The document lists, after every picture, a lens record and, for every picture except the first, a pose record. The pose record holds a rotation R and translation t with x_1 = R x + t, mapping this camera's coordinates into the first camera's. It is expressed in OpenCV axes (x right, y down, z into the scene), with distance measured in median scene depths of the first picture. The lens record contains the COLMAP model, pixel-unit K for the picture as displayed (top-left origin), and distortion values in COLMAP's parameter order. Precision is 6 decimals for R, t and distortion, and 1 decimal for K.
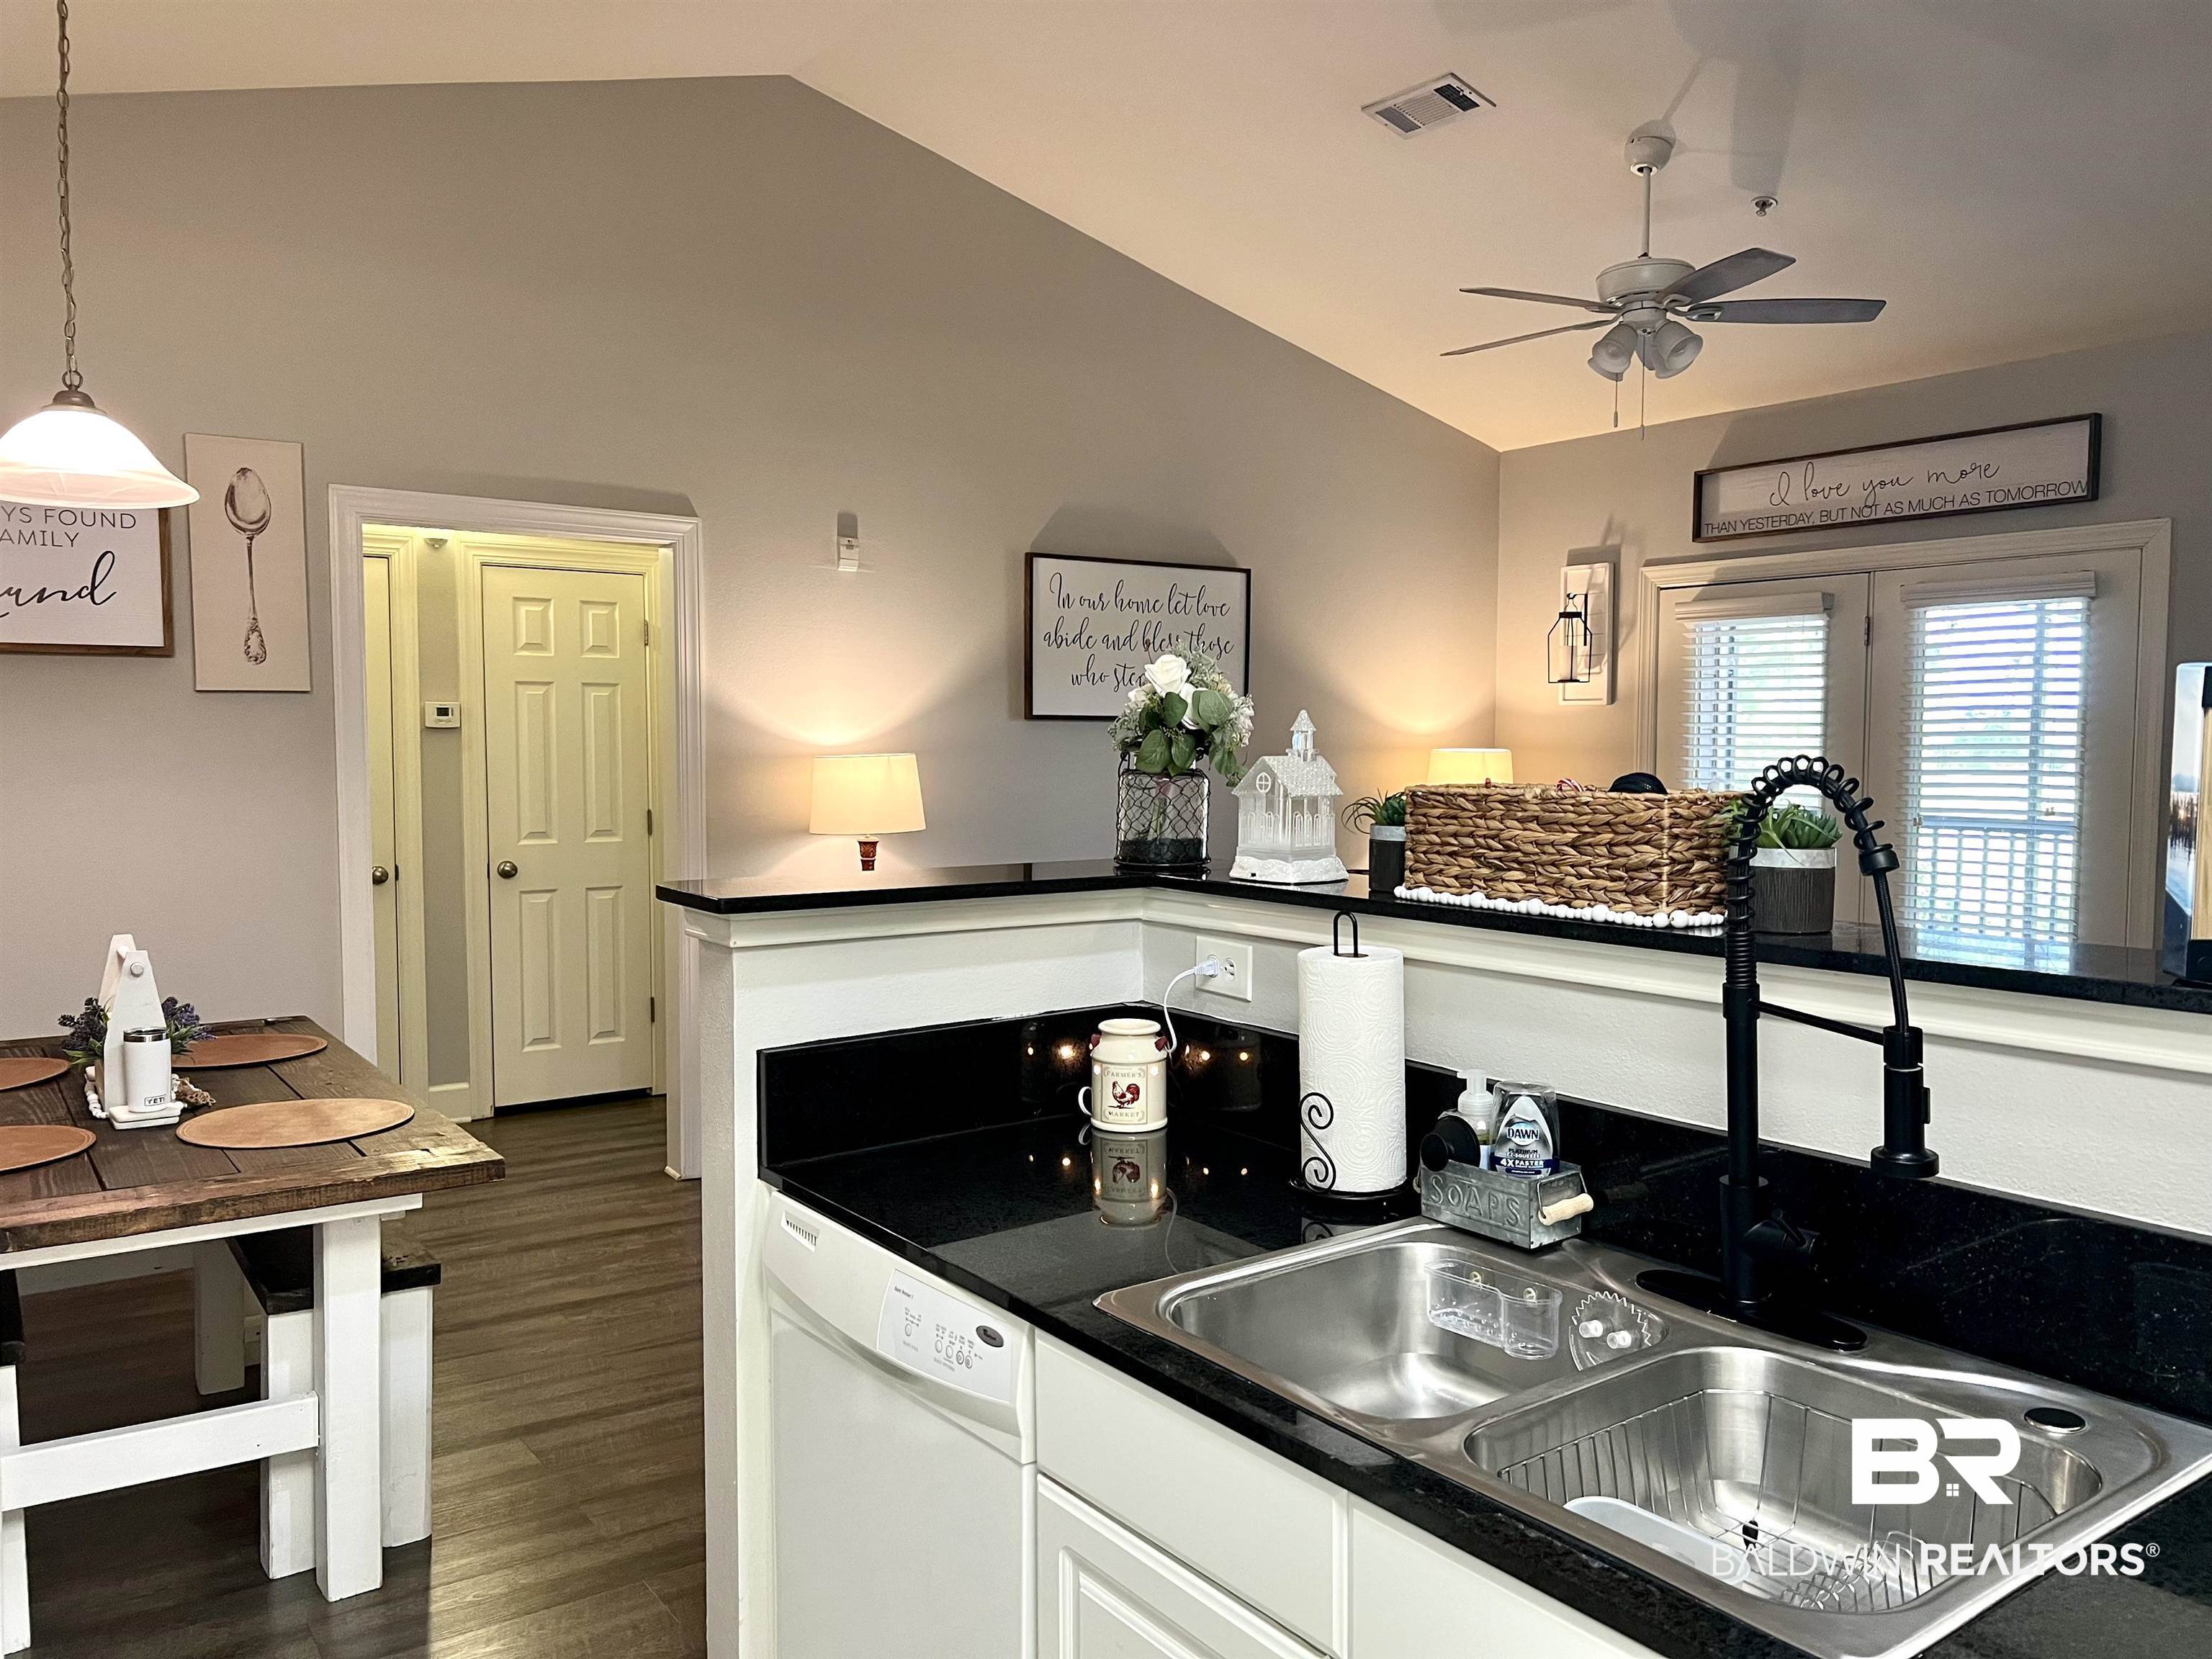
lens RADIAL K [[1651.9, 0, 1115.1], [0, 1651.9, 876.1], [0, 0, 1]] dist [0.067369, -0.091105]
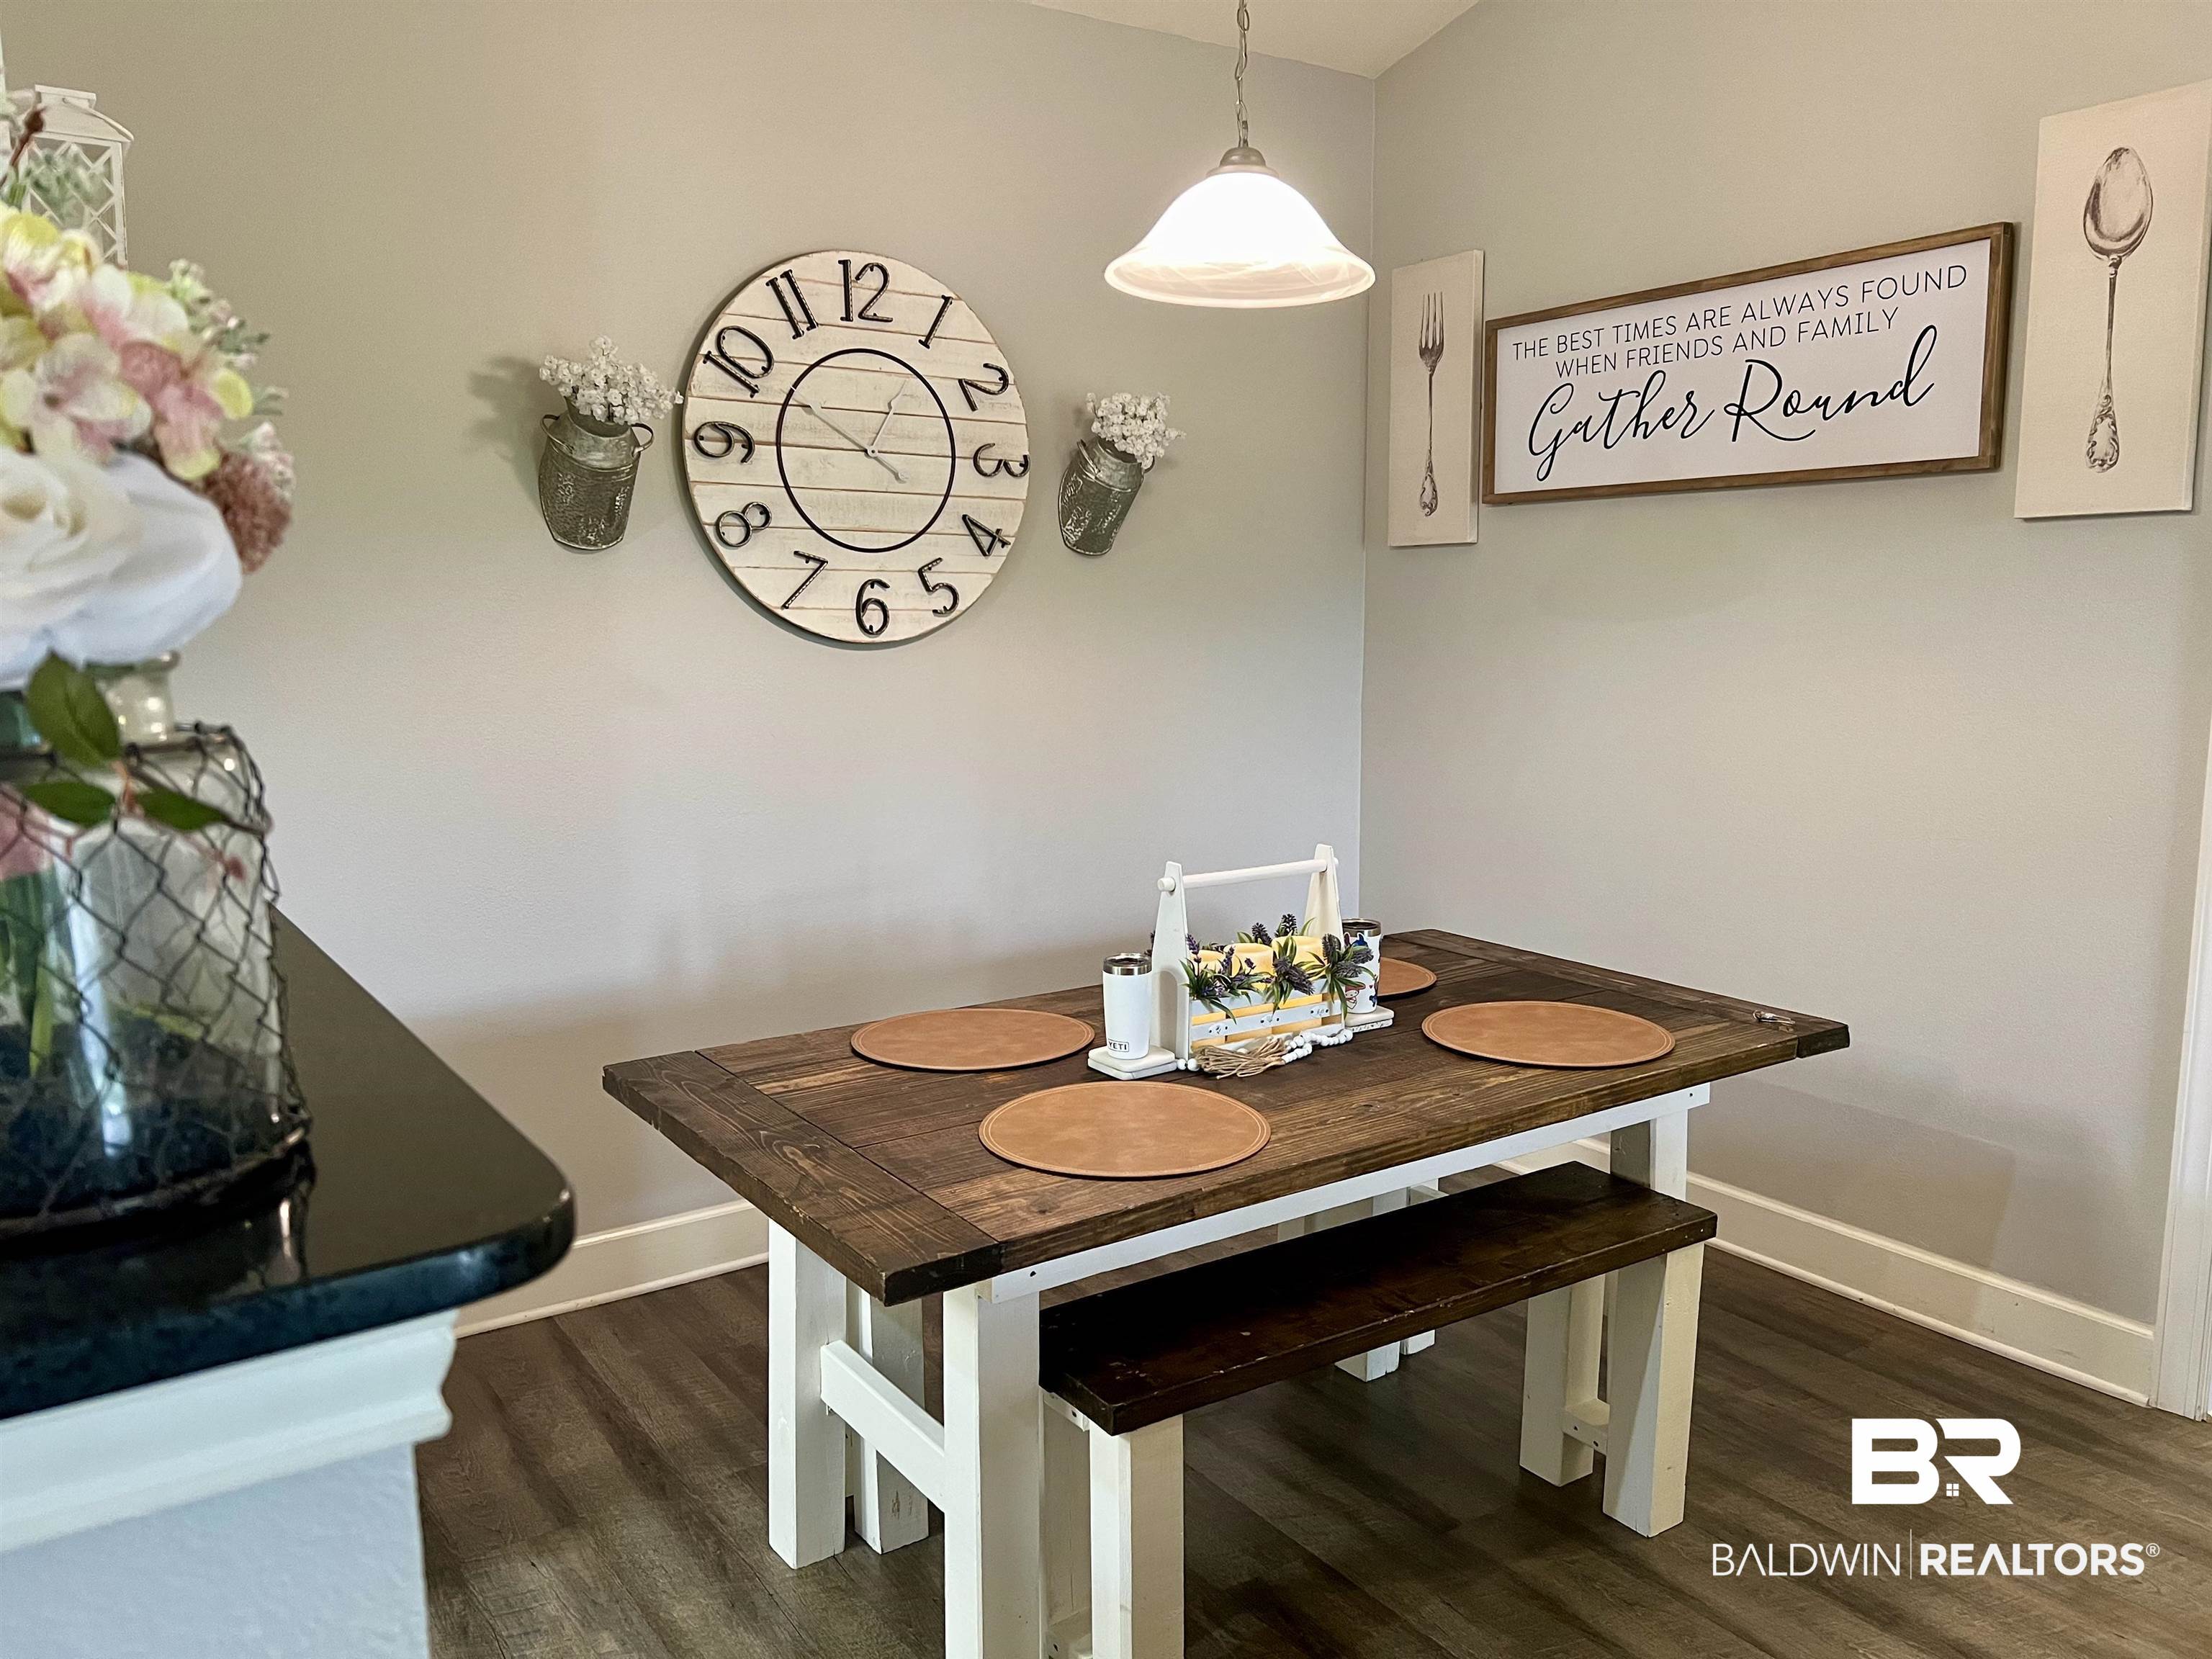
lens RADIAL K [[1651.9, 0, 1117.3], [0, 1651.9, 851.3], [0, 0, 1]] dist [0.067369, -0.091105]
pose [[-0.015641, 0.148508, -0.988787, 0.098897], [-0.078728, 0.985655, 0.149283, -0.038334], [0.996773, 0.080180, -0.003725, 0.485756]]
